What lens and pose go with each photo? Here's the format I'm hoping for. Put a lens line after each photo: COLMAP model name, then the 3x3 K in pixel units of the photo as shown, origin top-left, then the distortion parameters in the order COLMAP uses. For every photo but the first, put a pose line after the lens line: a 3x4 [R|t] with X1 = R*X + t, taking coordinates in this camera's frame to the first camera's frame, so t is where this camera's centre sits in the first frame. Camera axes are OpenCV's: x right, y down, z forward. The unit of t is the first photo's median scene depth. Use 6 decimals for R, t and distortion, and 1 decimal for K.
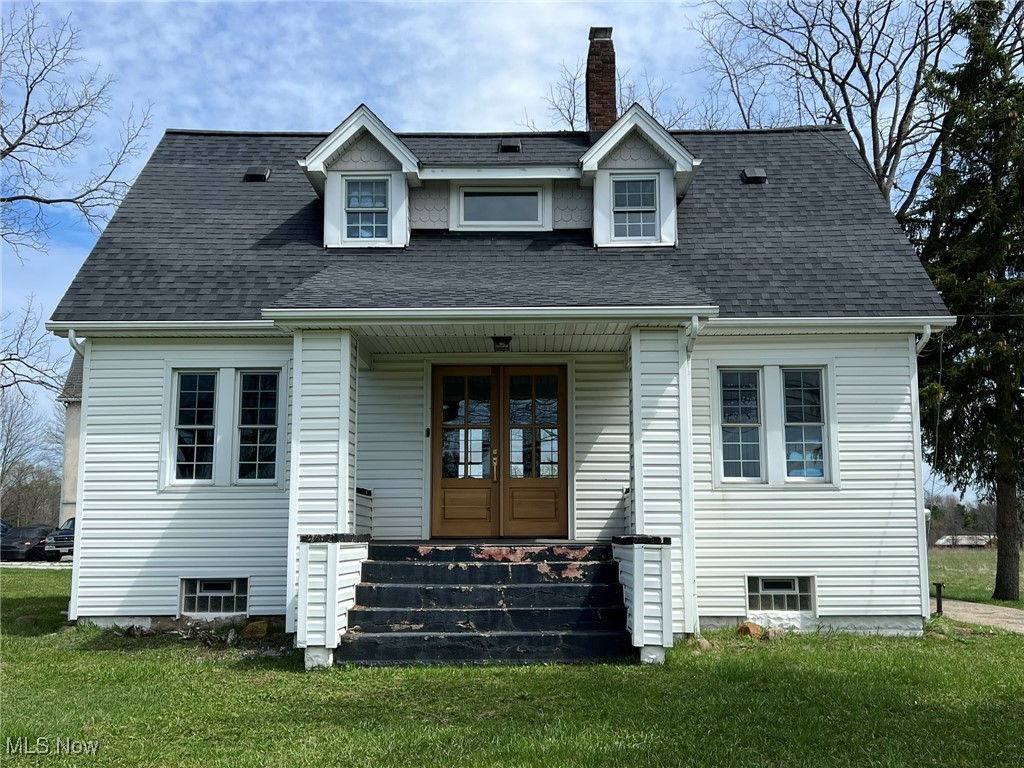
lens RADIAL K [[1089.9, 0, 523.1], [0, 1089.9, 369.2], [0, 0, 1]] dist [0.040778, 0.000000]
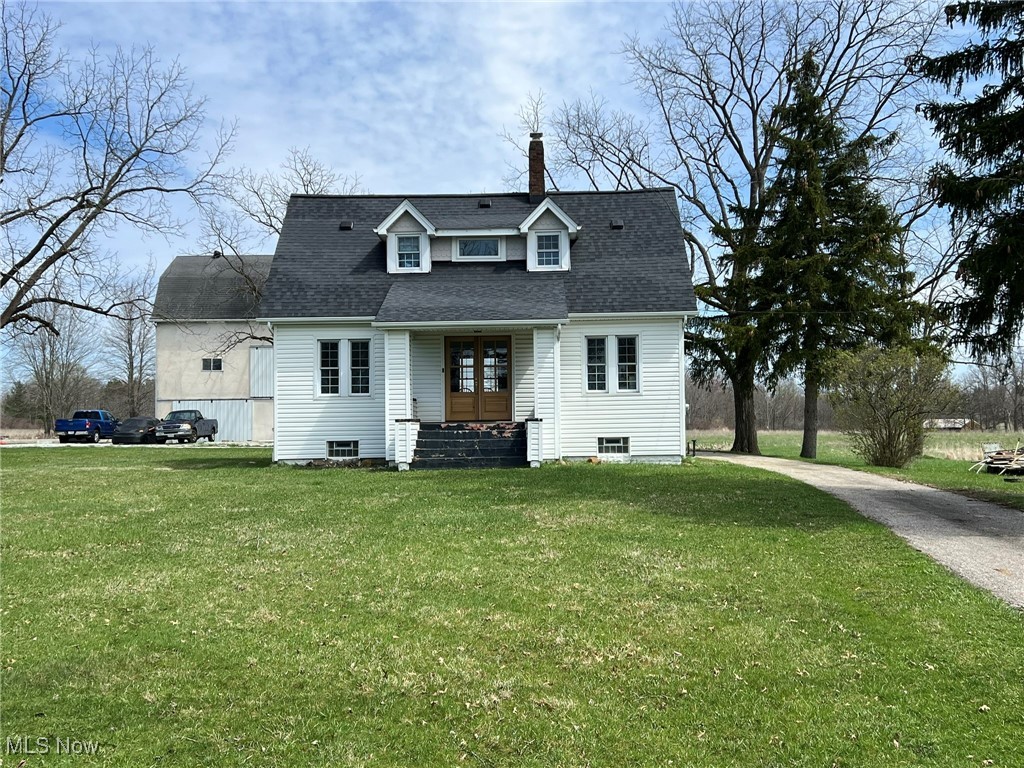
lens RADIAL K [[1089.9, 0, 513.9], [0, 1089.9, 379.6], [0, 0, 1]] dist [0.040778, 0.000000]
pose [[0.999845, -0.010712, -0.013945, 0.072804], [0.012182, 0.993854, 0.110027, -0.146152], [0.012681, -0.110180, 0.993831, -1.022940]]
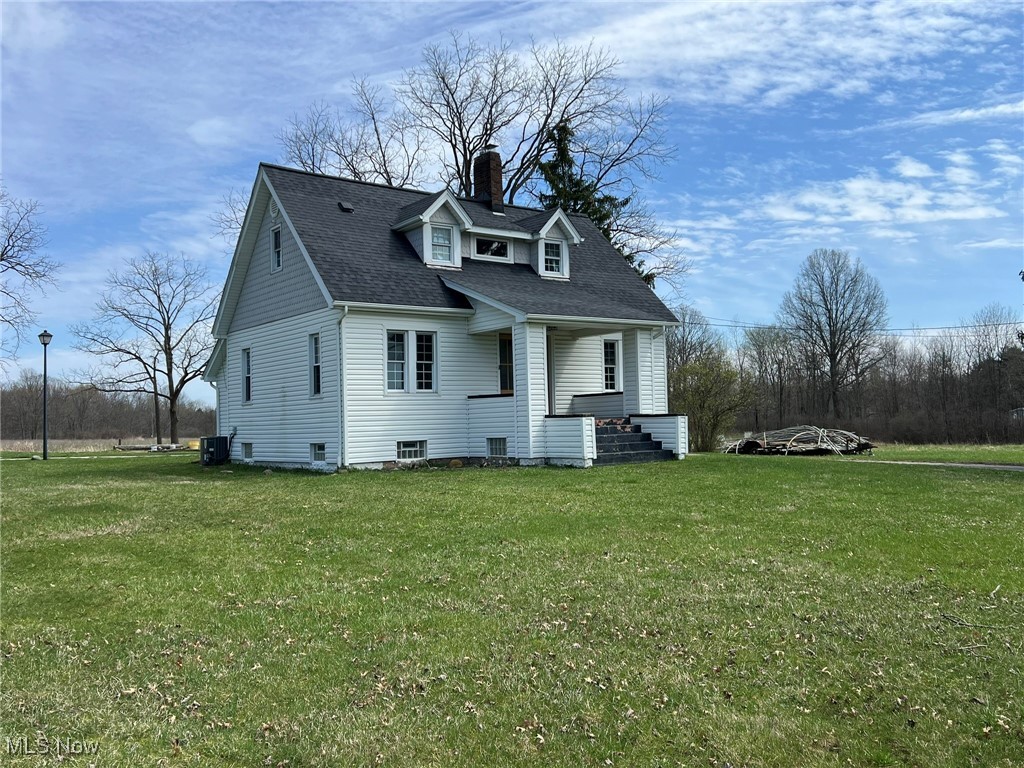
lens RADIAL K [[889.1, 0, 510.2], [0, 889.1, 386.3], [0, 0, 1]] dist [0.039518, 0.003204]
pose [[0.791301, 0.004344, 0.611411, -1.071519], [-0.068762, 0.994263, 0.081929, -0.042916], [-0.607548, -0.106873, 0.787060, -0.313992]]
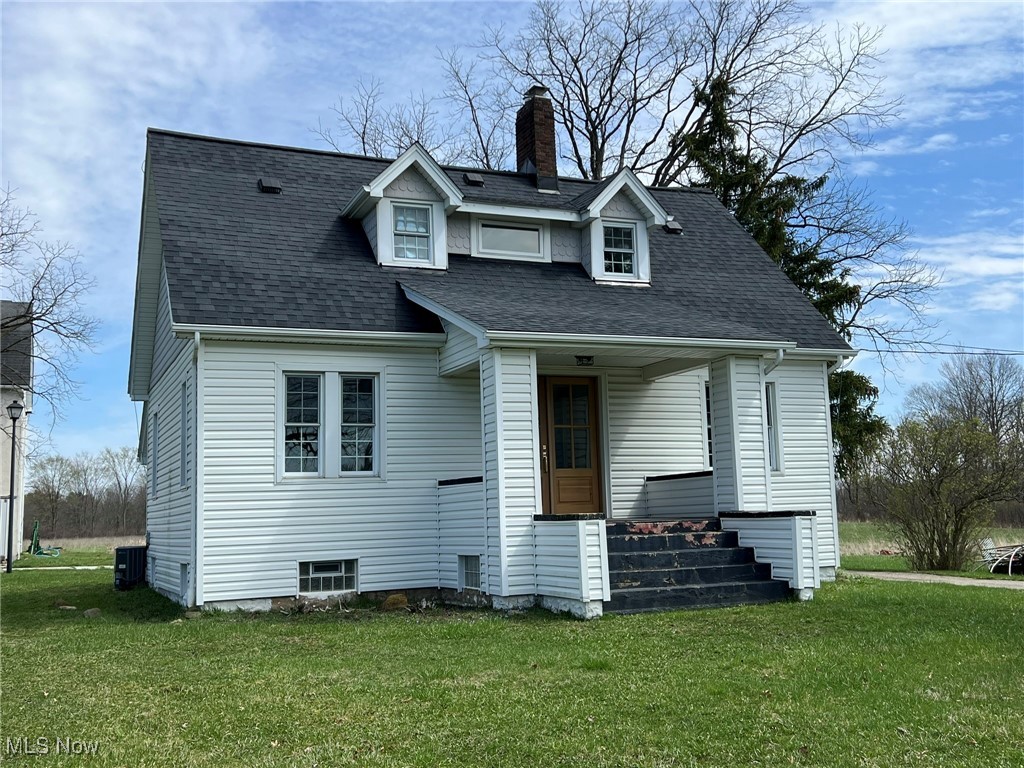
lens RADIAL K [[1089.9, 0, 517.2], [0, 1089.9, 365.3], [0, 0, 1]] dist [0.040778, 0.000000]
pose [[0.911985, 0.030592, 0.409081, -0.553778], [-0.033686, 0.999432, 0.000359, -0.014760], [-0.408838, -0.014108, 0.912498, -0.090380]]
